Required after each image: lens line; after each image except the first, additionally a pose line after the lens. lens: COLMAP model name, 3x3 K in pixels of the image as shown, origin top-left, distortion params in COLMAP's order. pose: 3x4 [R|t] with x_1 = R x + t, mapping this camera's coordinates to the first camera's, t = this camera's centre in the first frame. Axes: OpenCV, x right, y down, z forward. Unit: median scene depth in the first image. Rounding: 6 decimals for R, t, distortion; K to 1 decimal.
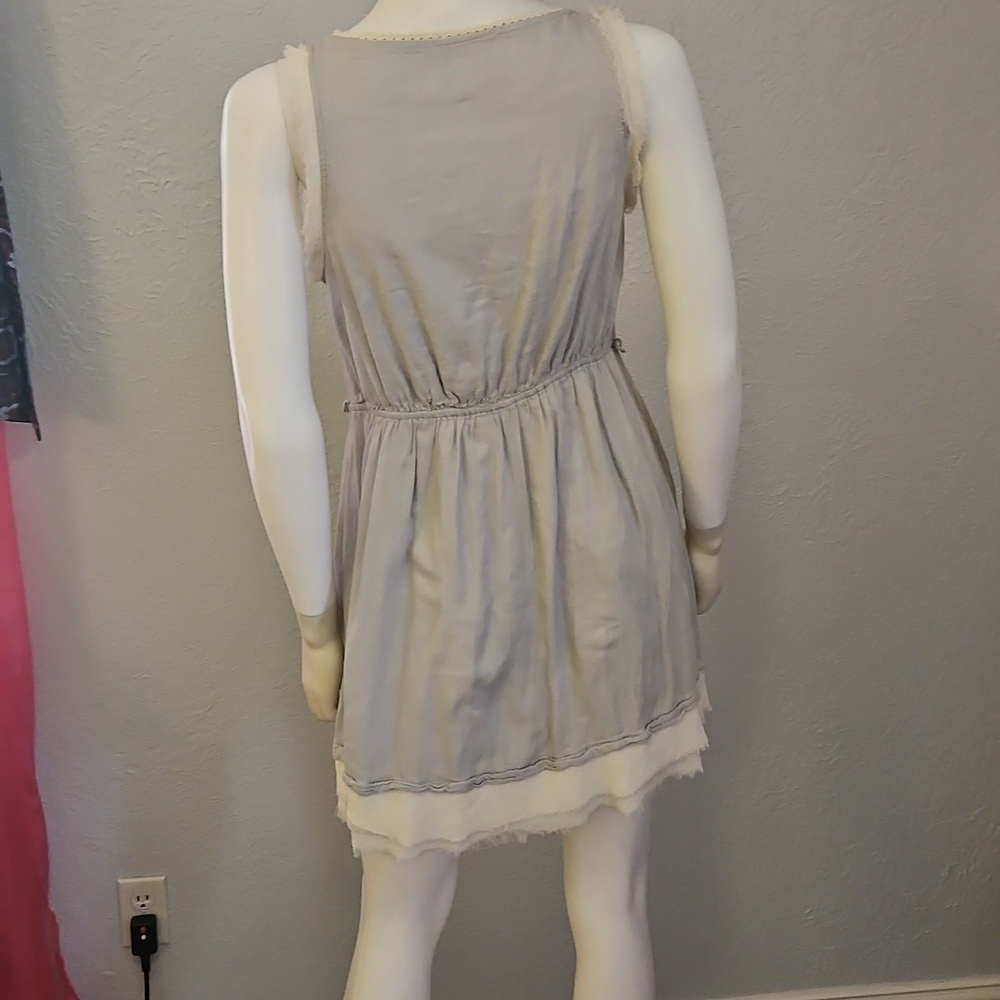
lens RADIAL K [[1431.1, 0, 500.0], [0, 1431.1, 500.0], [0, 0, 1]] dist [0.076468, -0.183709]
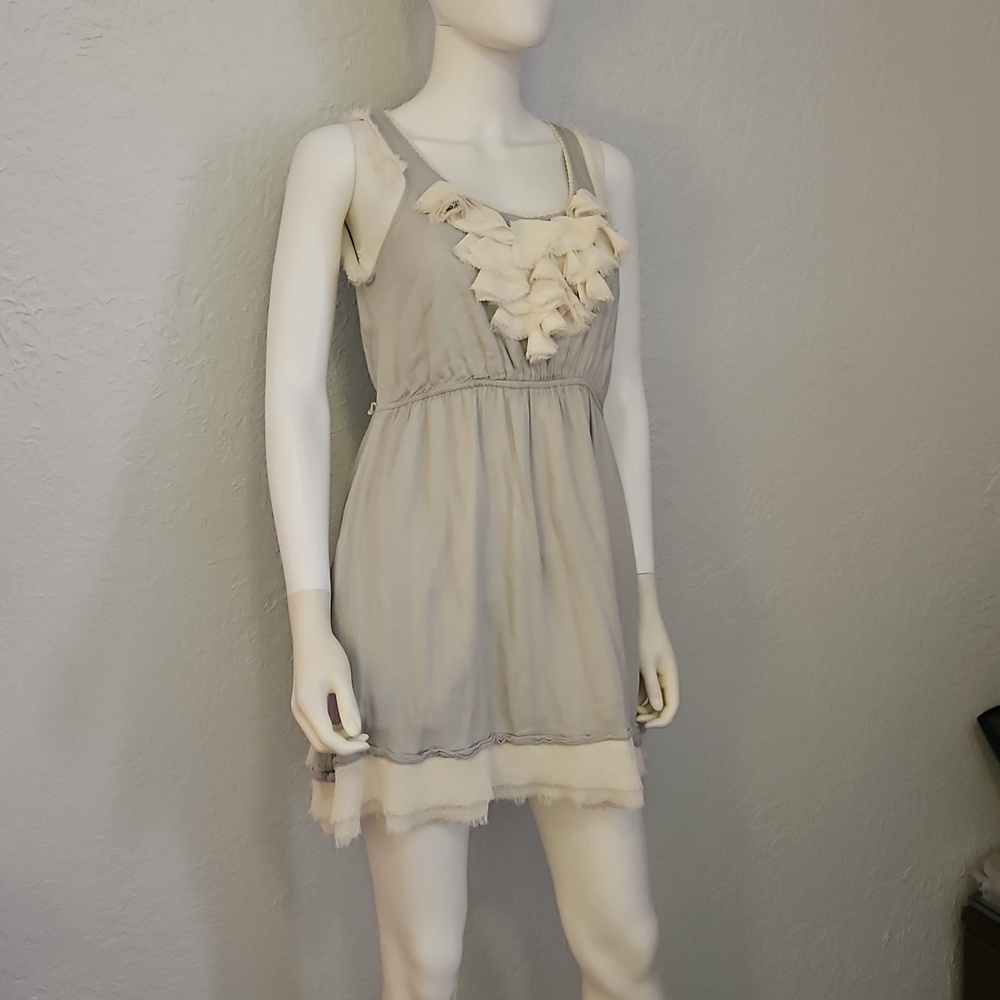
lens RADIAL K [[1431.1, 0, 500.0], [0, 1431.1, 500.0], [0, 0, 1]] dist [0.076468, -0.183709]
pose [[0.967012, -0.116869, 0.226339, -0.164041], [0.133137, 0.989402, -0.057945, -0.017752], [-0.217169, 0.086168, 0.972323, 0.093062]]
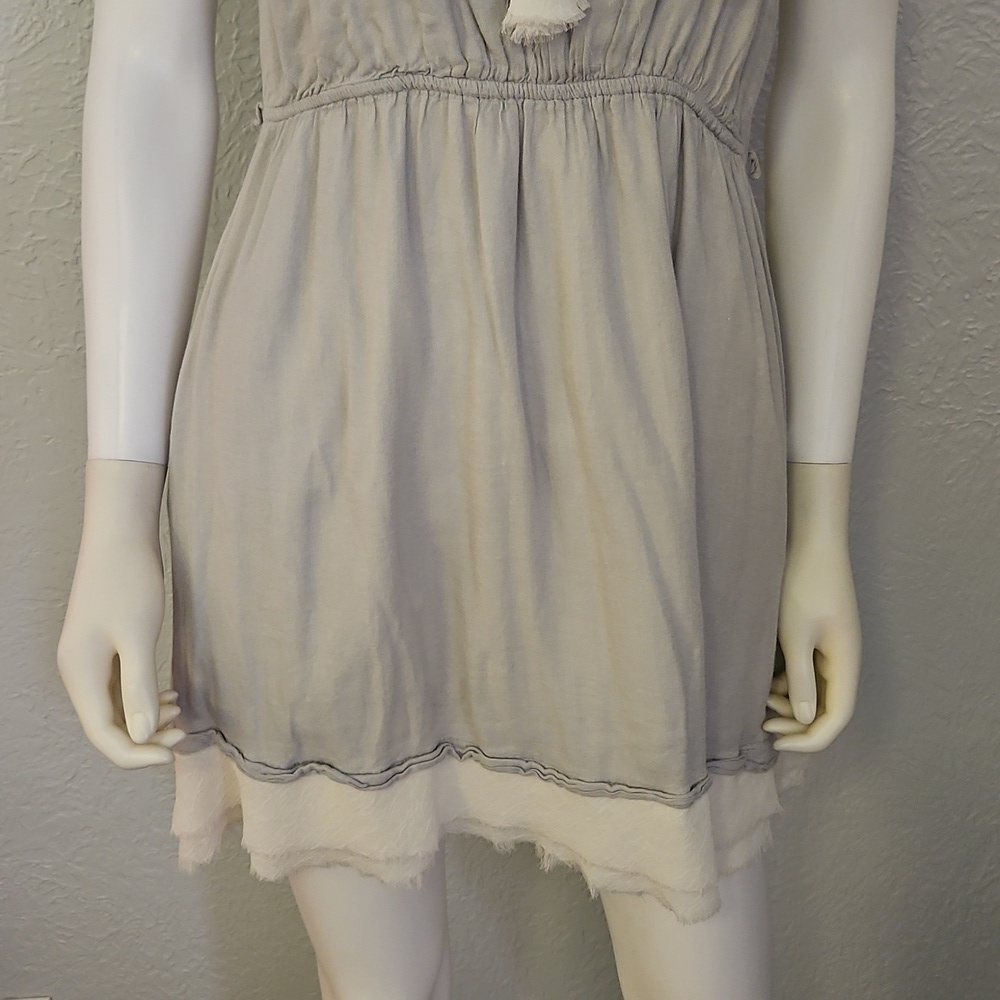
lens RADIAL K [[1433.7, 0, 483.2], [0, 1433.7, 501.5], [0, 0, 1]] dist [0.074947, -0.091243]
pose [[0.987528, -0.015250, -0.156701, 0.080321], [0.045153, 0.980920, 0.189093, -0.090916], [0.150827, -0.193811, 0.969375, 0.473025]]
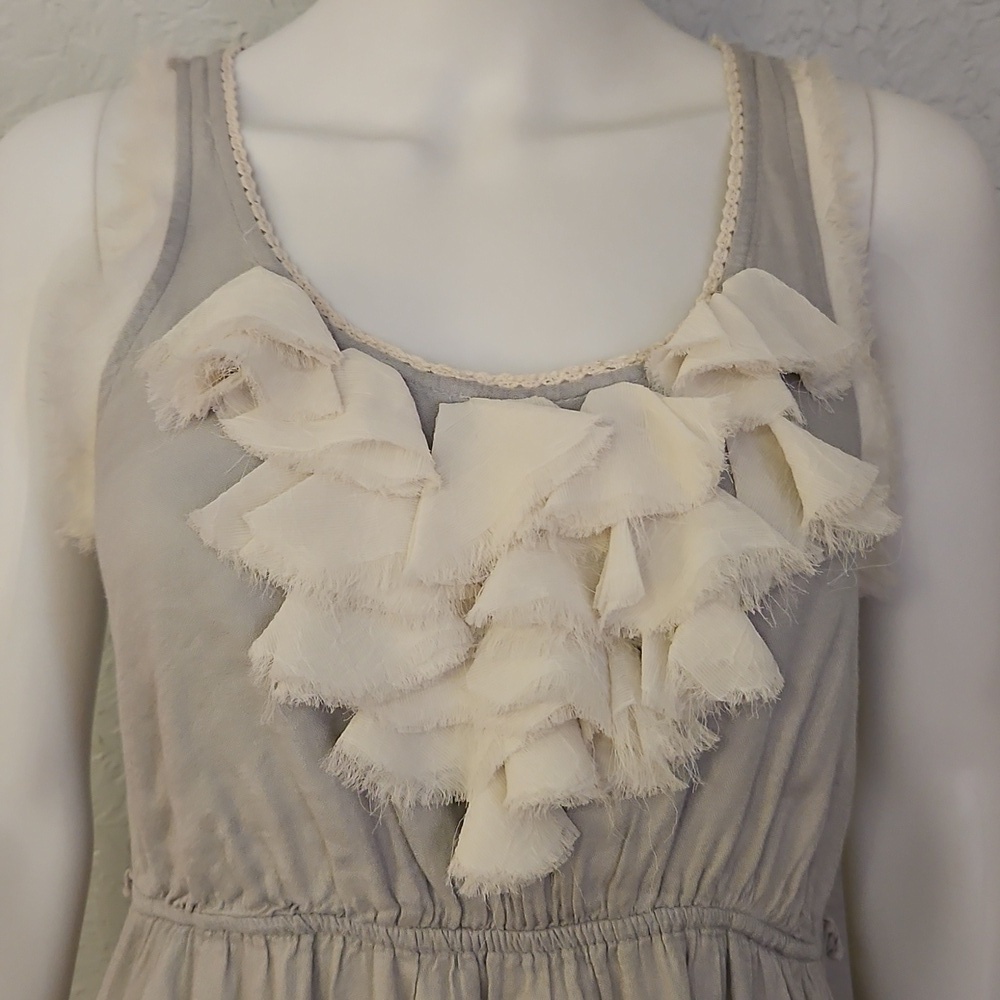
lens RADIAL K [[1433.7, 0, 483.2], [0, 1433.7, 501.5], [0, 0, 1]] dist [0.074947, -0.091243]
pose [[0.981440, -0.064661, -0.180539, 0.082990], [0.059543, 0.997659, -0.033628, -0.187556], [0.182291, 0.022254, 0.982993, 0.606164]]
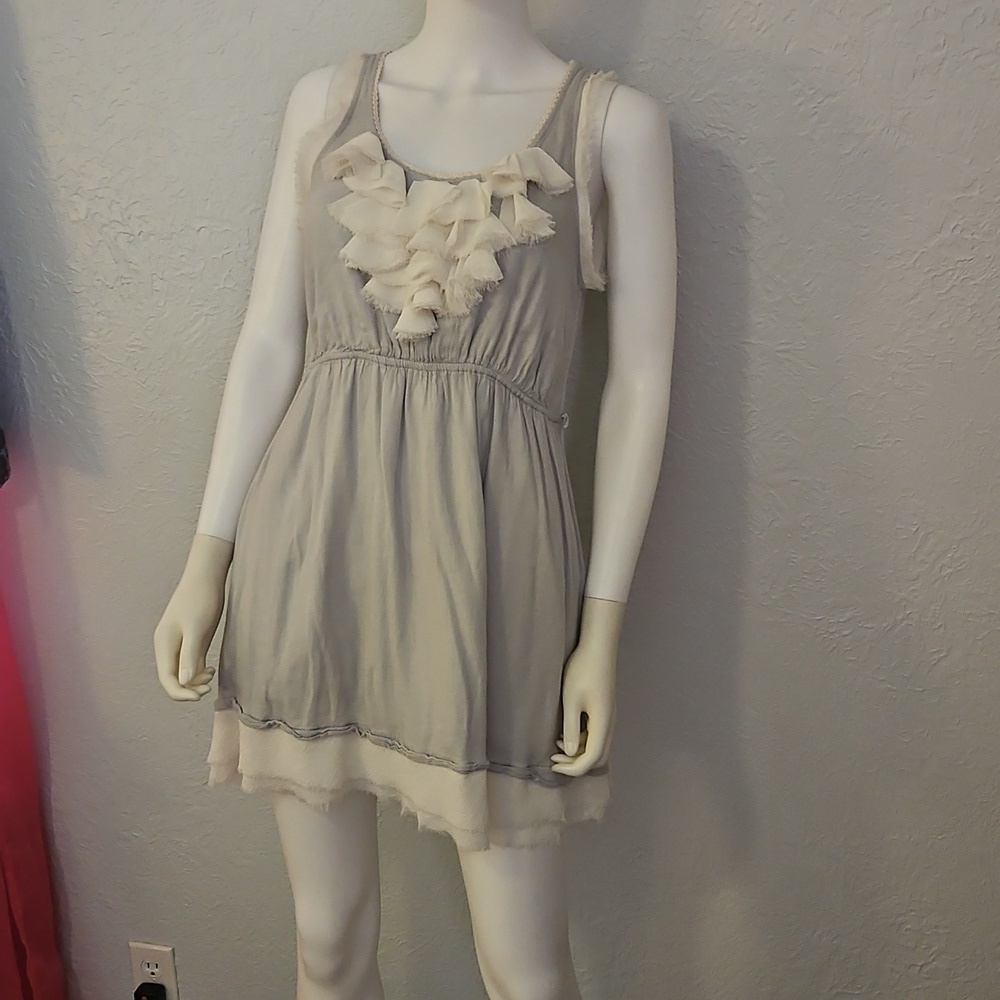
lens RADIAL K [[1431.1, 0, 500.0], [0, 1431.1, 500.0], [0, 0, 1]] dist [0.076468, -0.183709]
pose [[0.914882, 0.074746, -0.396742, 0.362829], [-0.082579, 0.996581, -0.002670, -0.058016], [0.395186, 0.035205, 0.917926, 0.213654]]
